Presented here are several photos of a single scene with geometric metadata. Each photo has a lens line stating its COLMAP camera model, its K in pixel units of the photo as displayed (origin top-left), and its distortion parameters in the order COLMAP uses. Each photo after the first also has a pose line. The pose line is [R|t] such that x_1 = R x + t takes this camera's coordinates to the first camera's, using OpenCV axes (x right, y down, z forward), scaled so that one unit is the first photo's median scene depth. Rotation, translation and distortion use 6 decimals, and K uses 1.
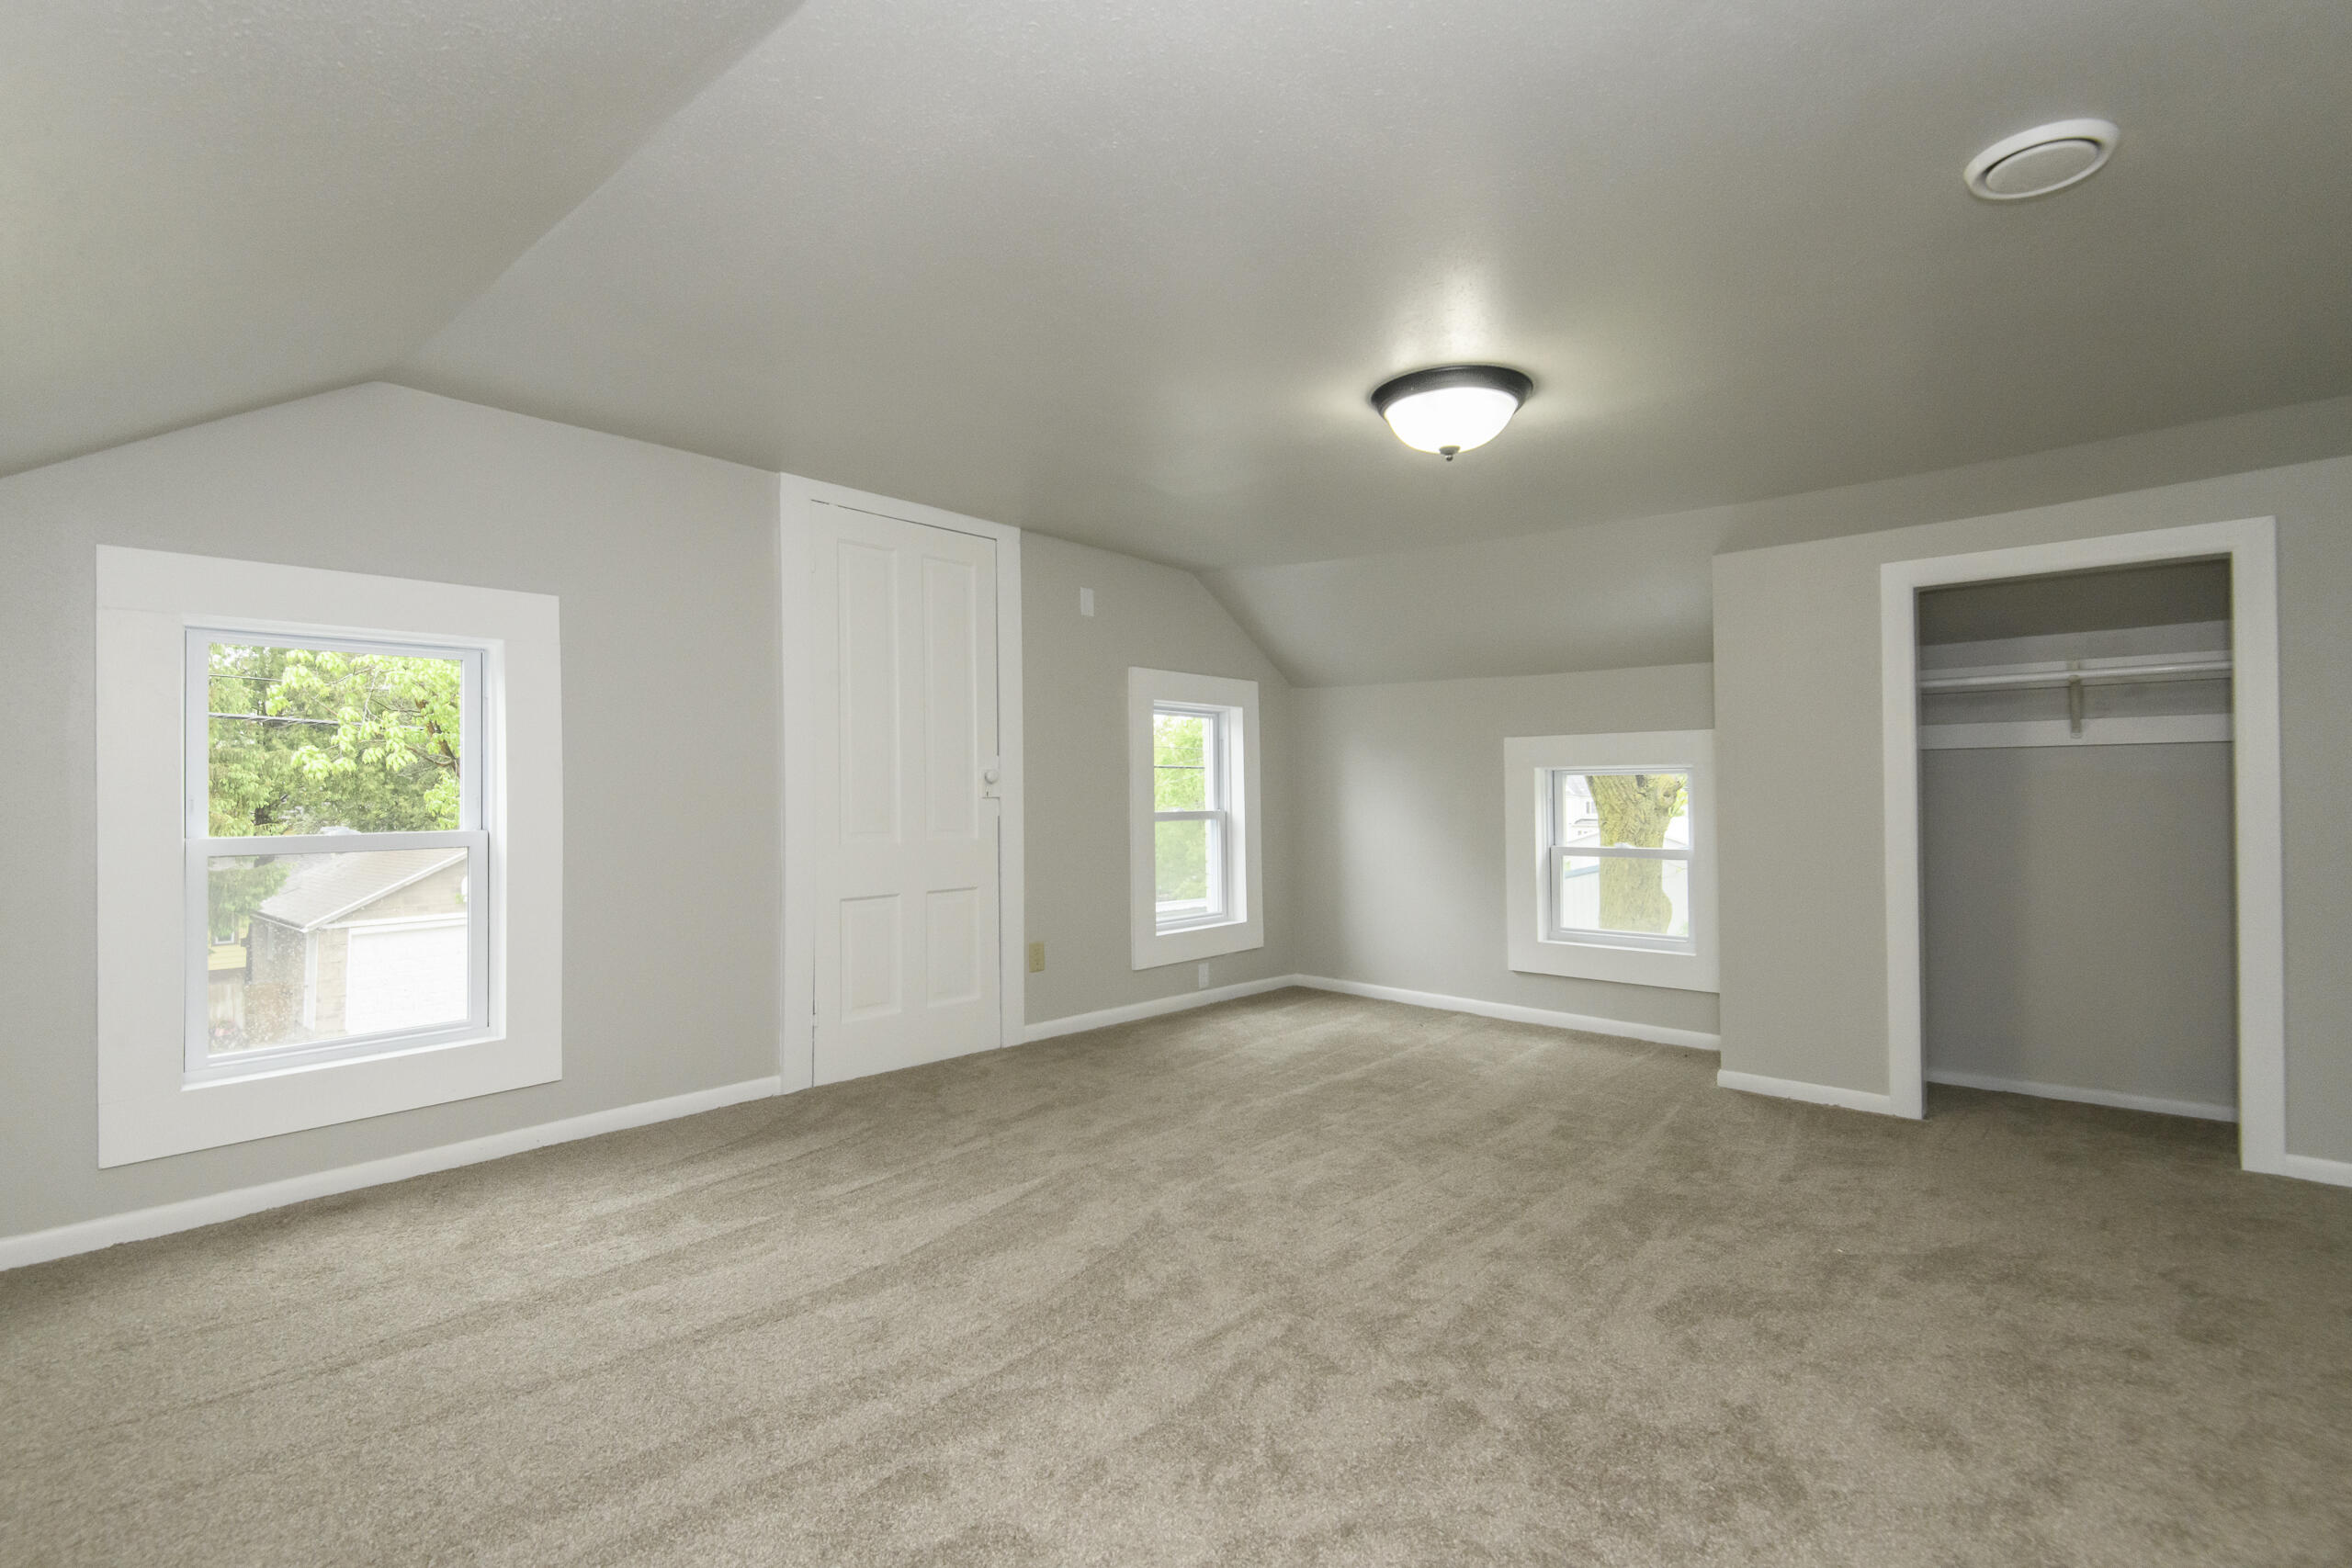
lens RADIAL K [[1053.3, 0, 1176.0], [0, 1053.3, 784.0], [0, 0, 1]] dist [0.024140, -0.000554]
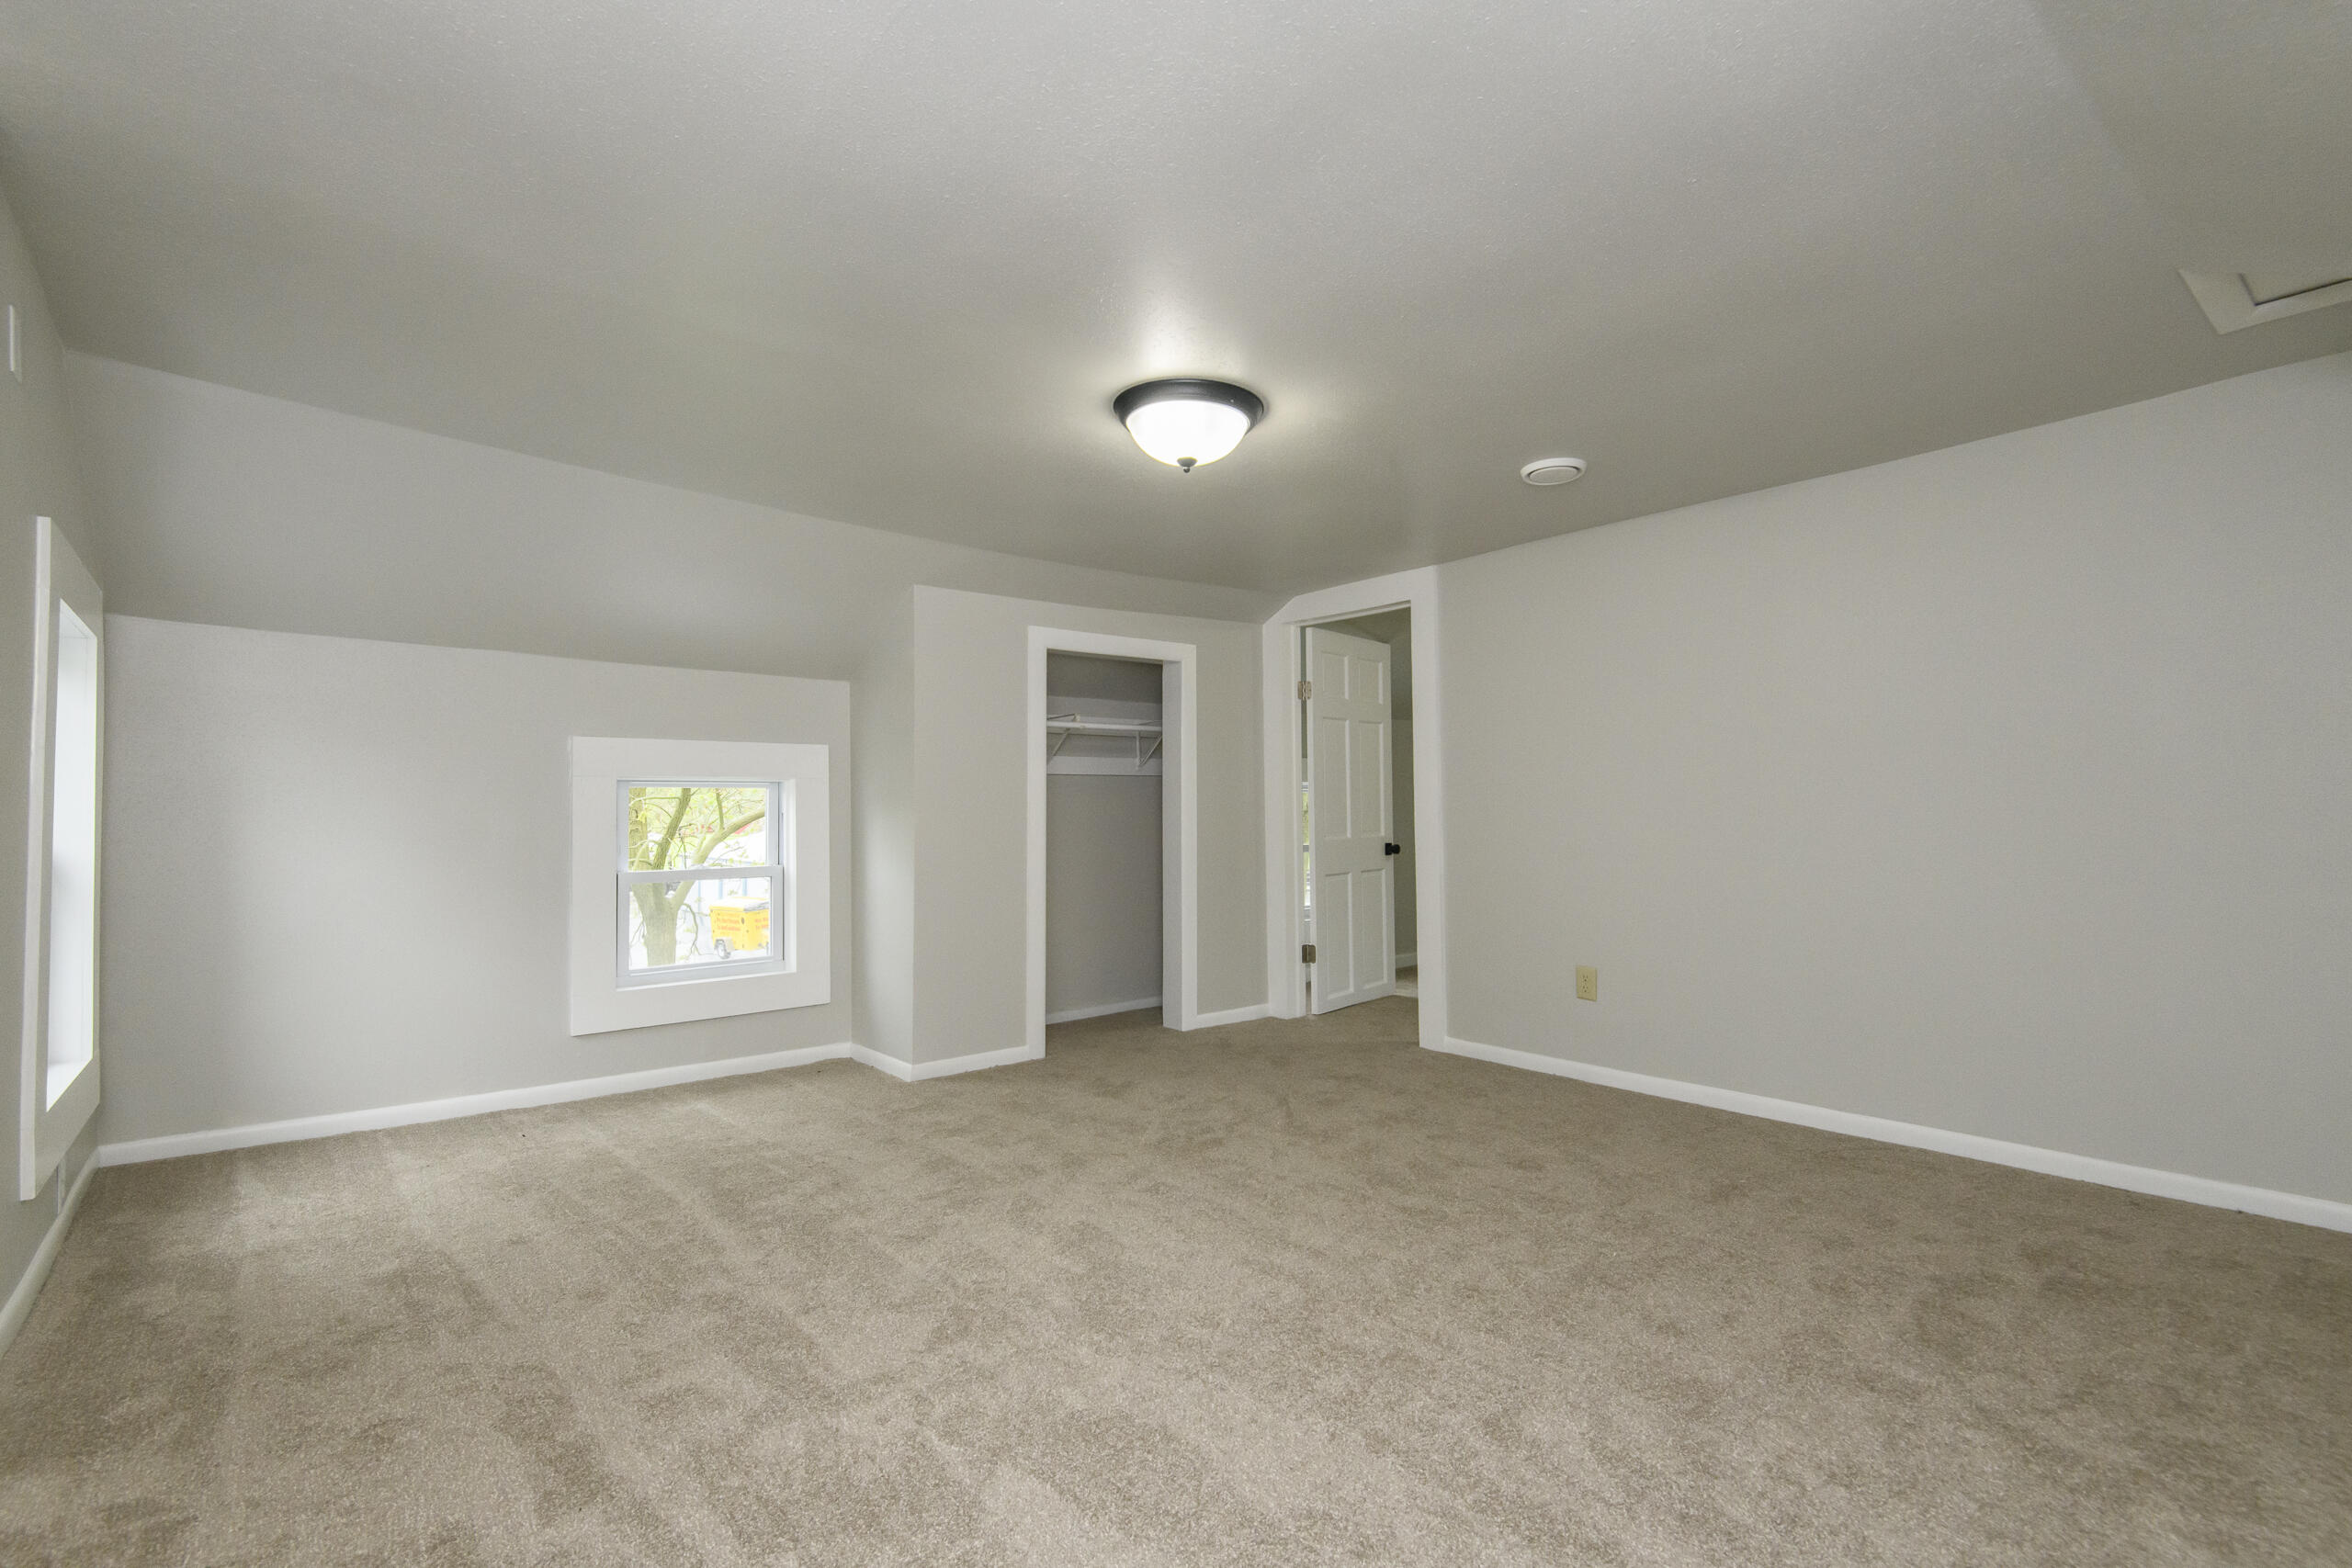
lens RADIAL K [[1083.9, 0, 1187.2], [0, 1083.9, 775.3], [0, 0, 1]] dist [-0.002845, -0.001087]
pose [[0.138344, 0.038697, 0.989628, -0.608803], [-0.004951, 0.999251, -0.038381, 0.021277], [-0.990372, 0.000410, 0.138431, 0.660635]]
